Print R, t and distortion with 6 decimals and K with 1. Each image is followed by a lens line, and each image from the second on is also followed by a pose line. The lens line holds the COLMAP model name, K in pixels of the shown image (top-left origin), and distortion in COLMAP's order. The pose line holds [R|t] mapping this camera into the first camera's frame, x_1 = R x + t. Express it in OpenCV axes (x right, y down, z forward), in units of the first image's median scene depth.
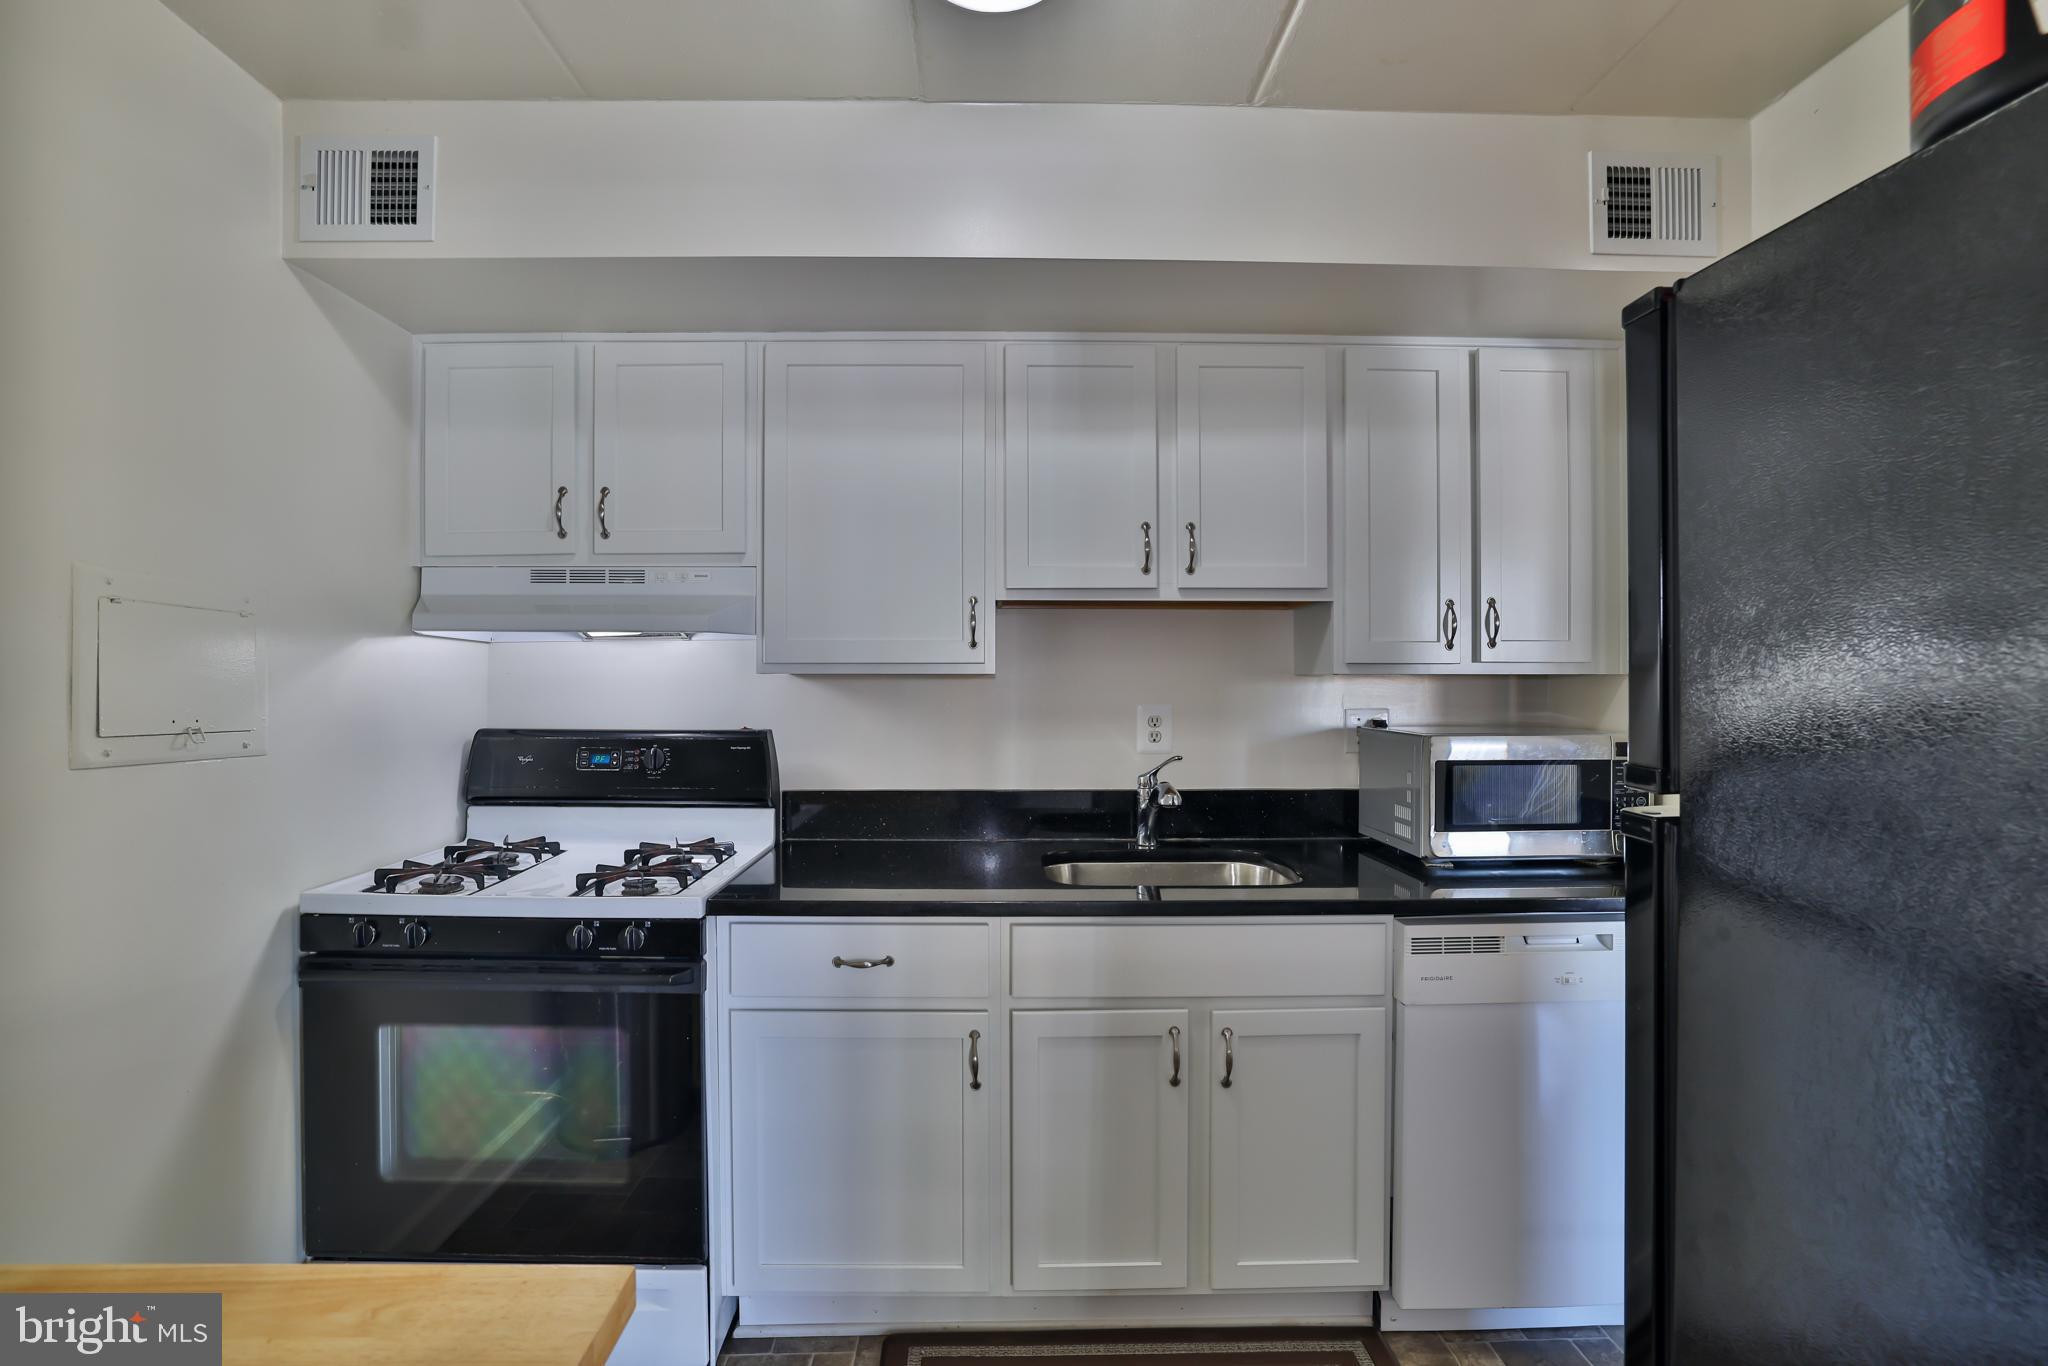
lens RADIAL K [[947.7, 0, 1018.3], [0, 947.7, 671.2], [0, 0, 1]] dist [-0.045908, 0.019050]
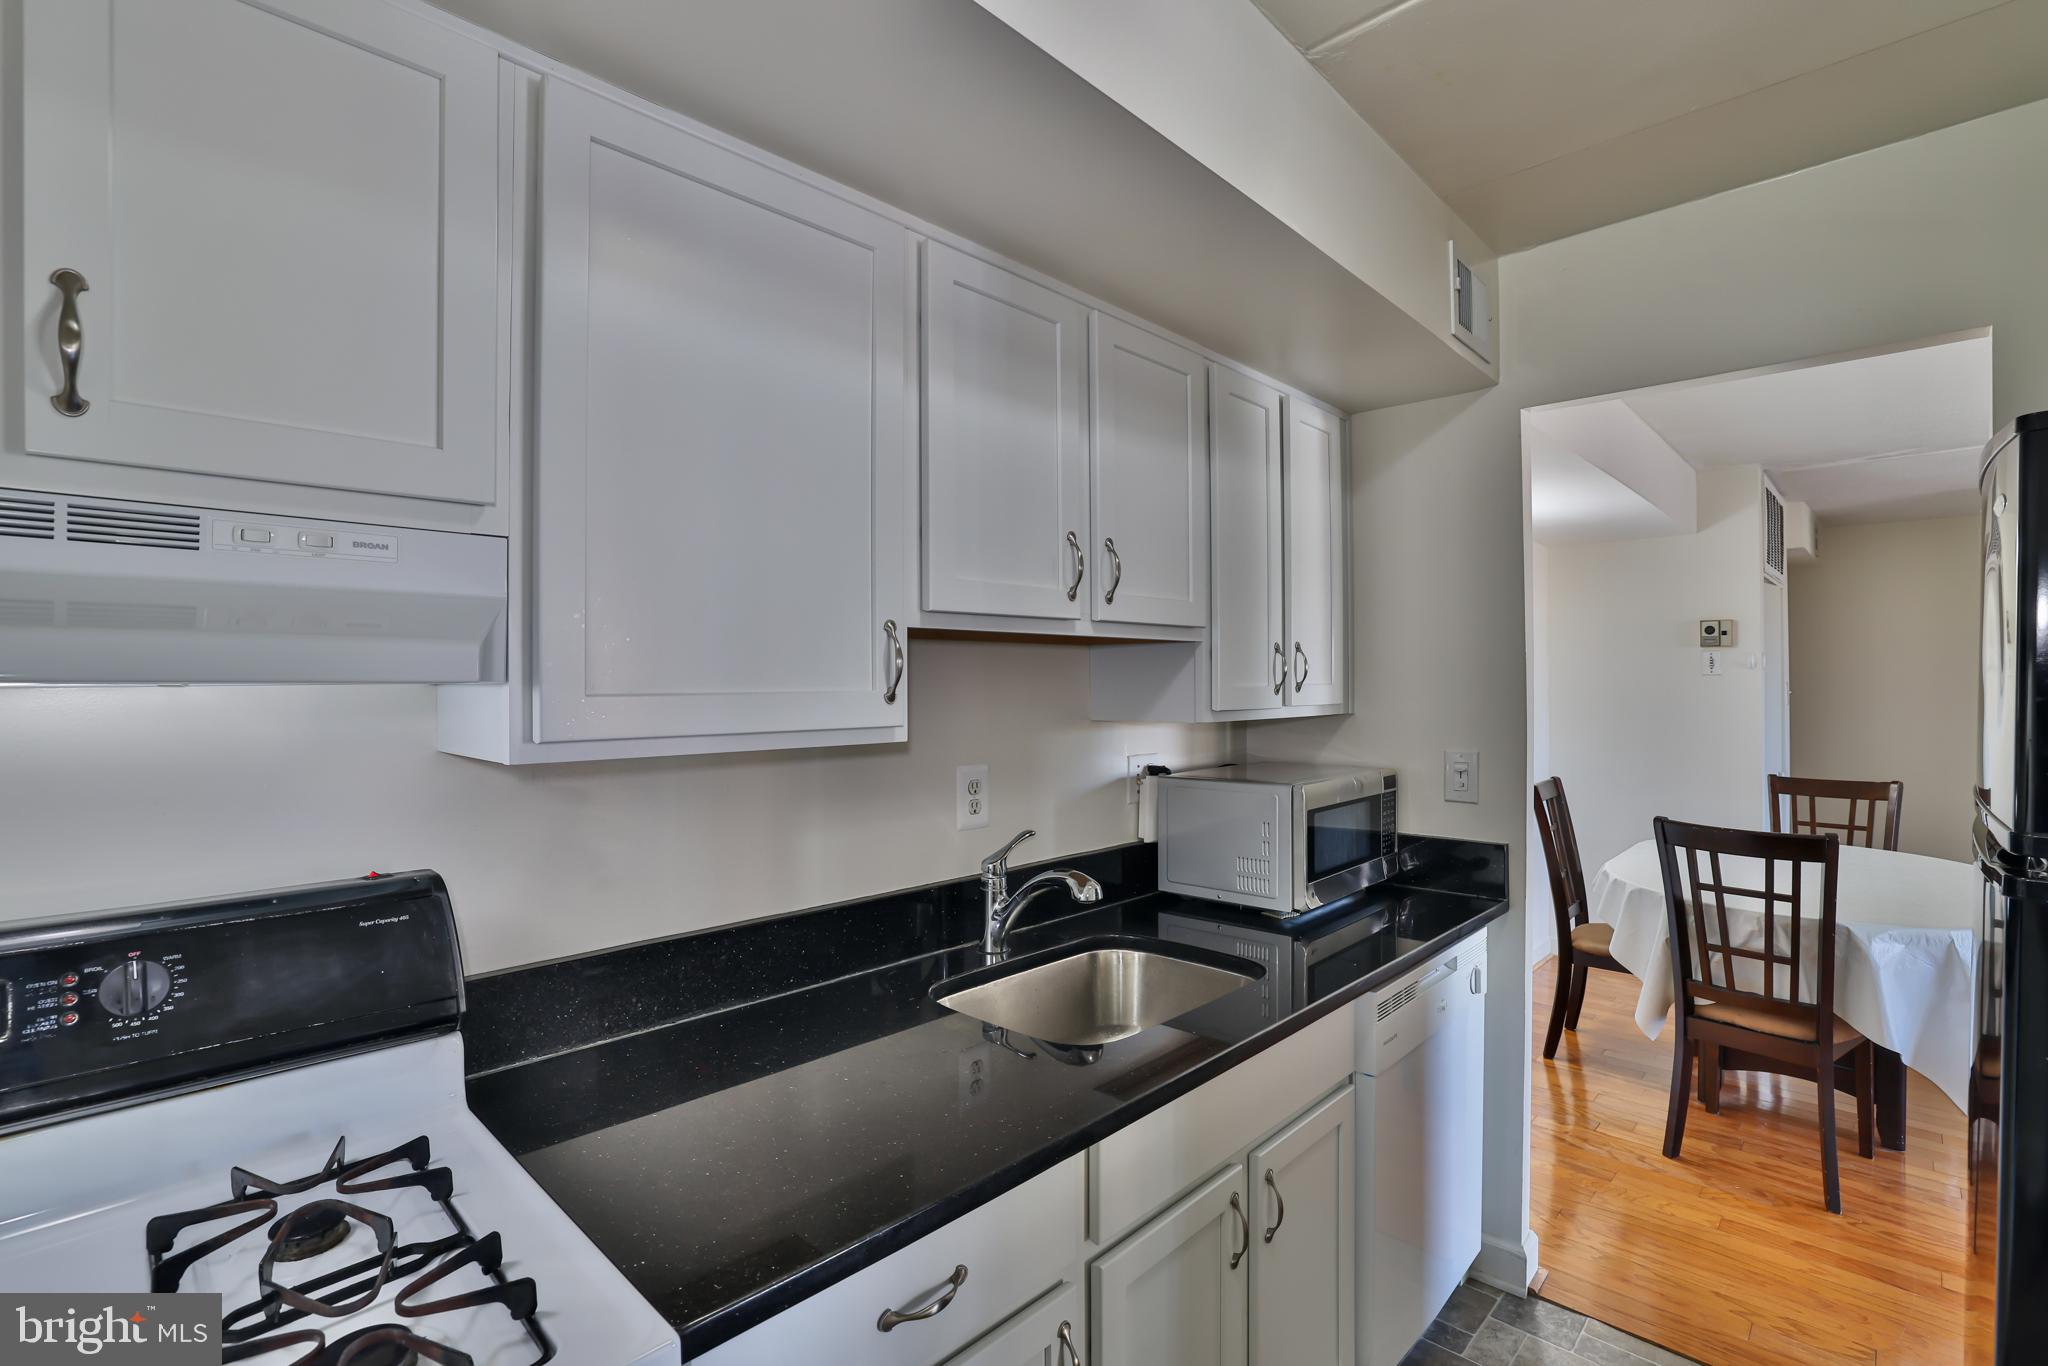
lens RADIAL K [[931.8, 0, 1024.0], [0, 931.8, 683.0], [0, 0, 1]] dist [-0.047244, 0.017473]
pose [[0.715460, -0.004467, 0.698639, -0.411078], [0.005383, 0.999985, 0.000881, -0.037302], [-0.698633, 0.003131, 0.715473, 0.493244]]
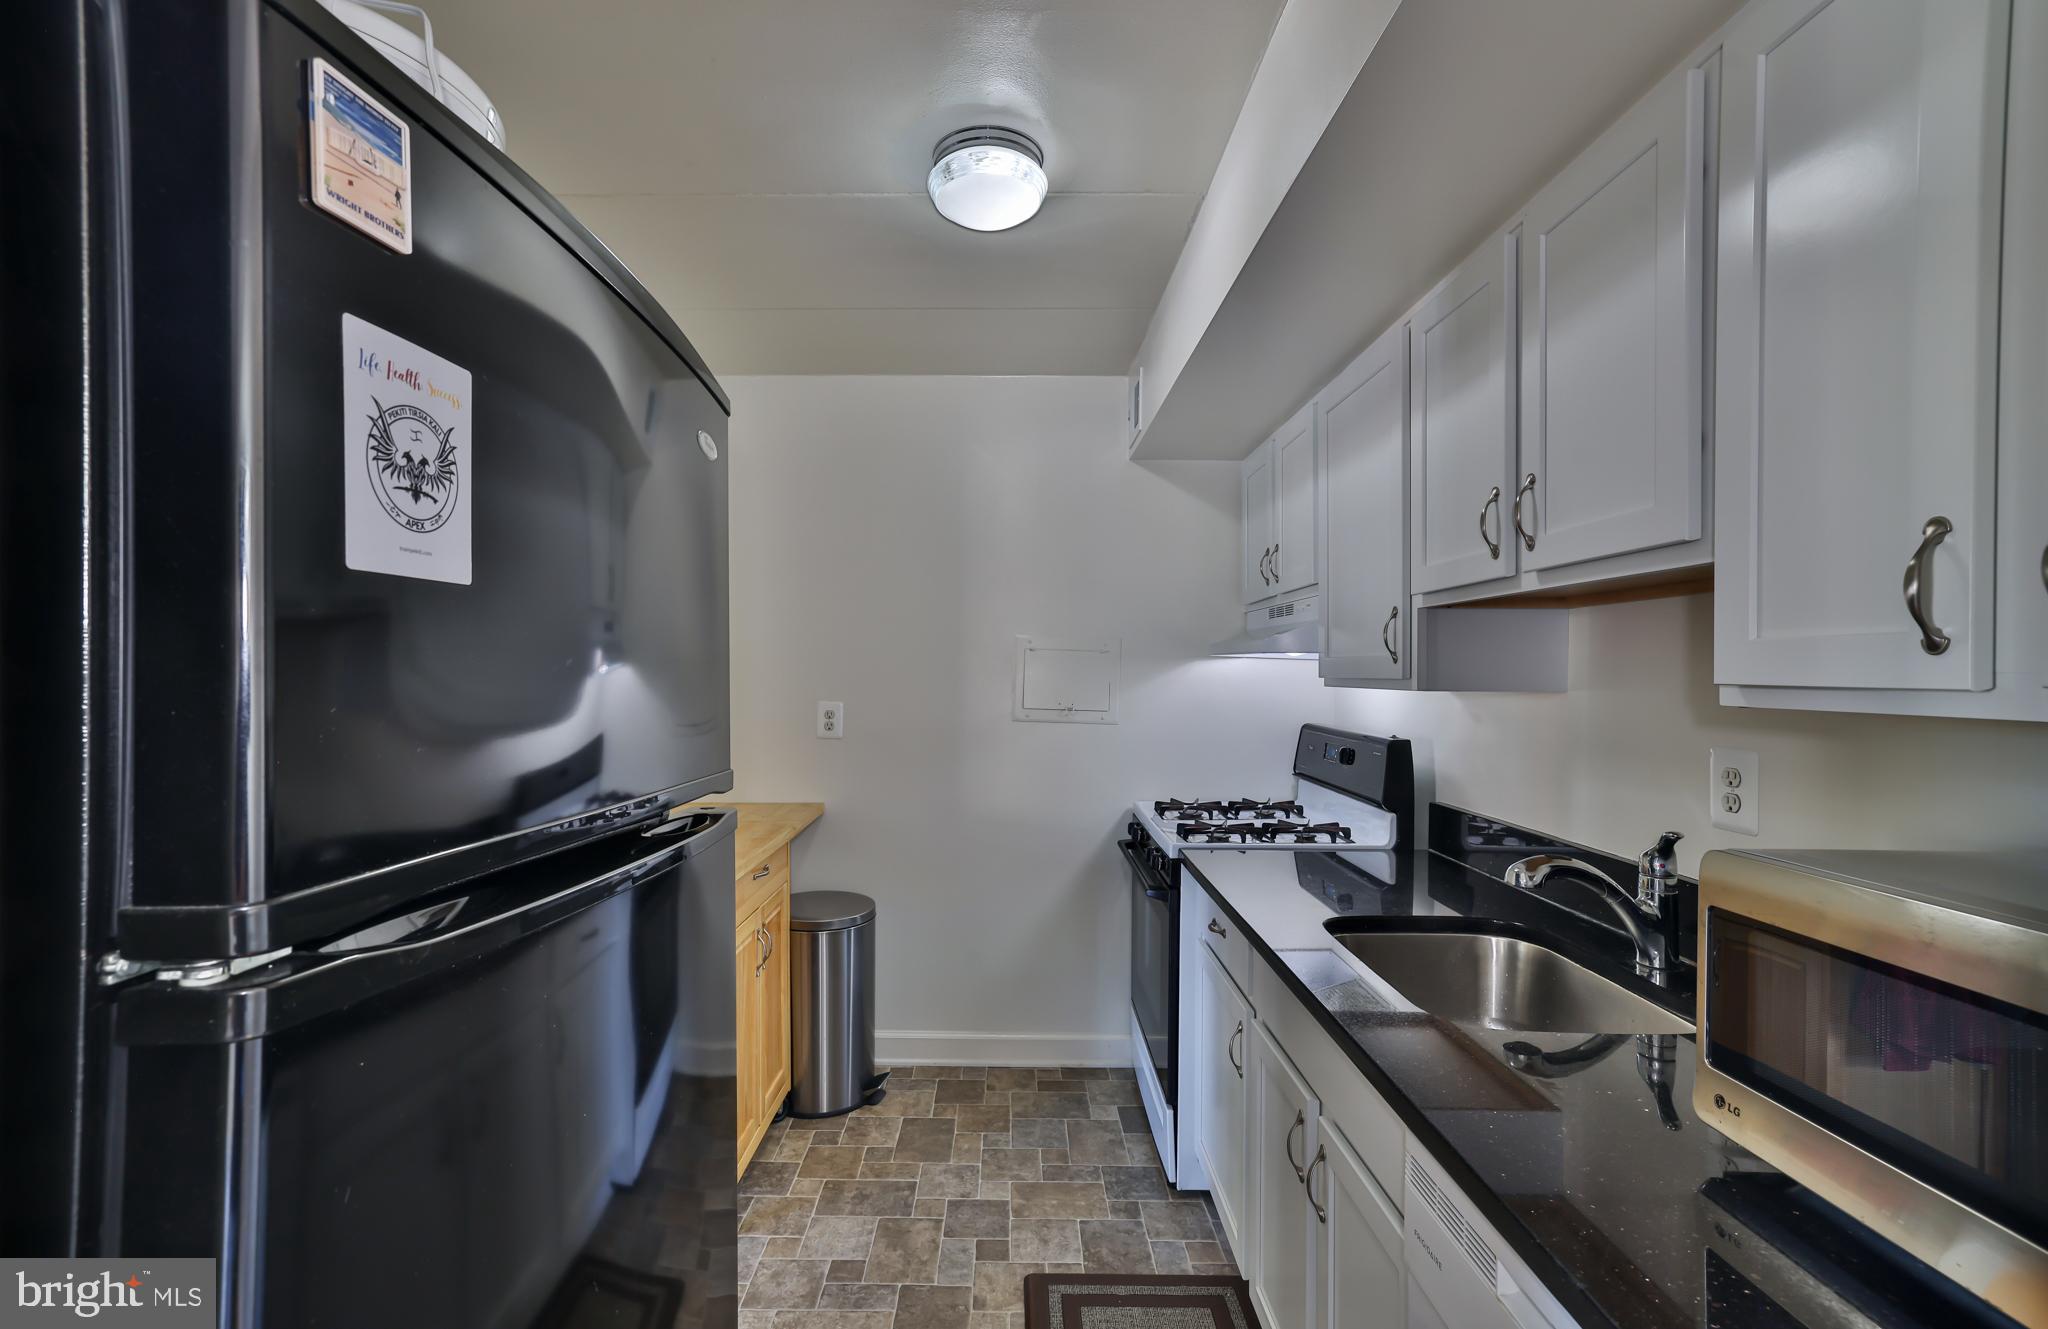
lens RADIAL K [[907.2, 0, 1008.5], [0, 907.2, 672.2], [0, 0, 1]] dist [-0.001420, 0.000337]
pose [[-0.021621, 0.000616, -0.999766, 0.836136], [-0.003001, 0.999995, 0.000681, -0.014335], [0.999762, 0.003015, -0.021620, 0.639189]]
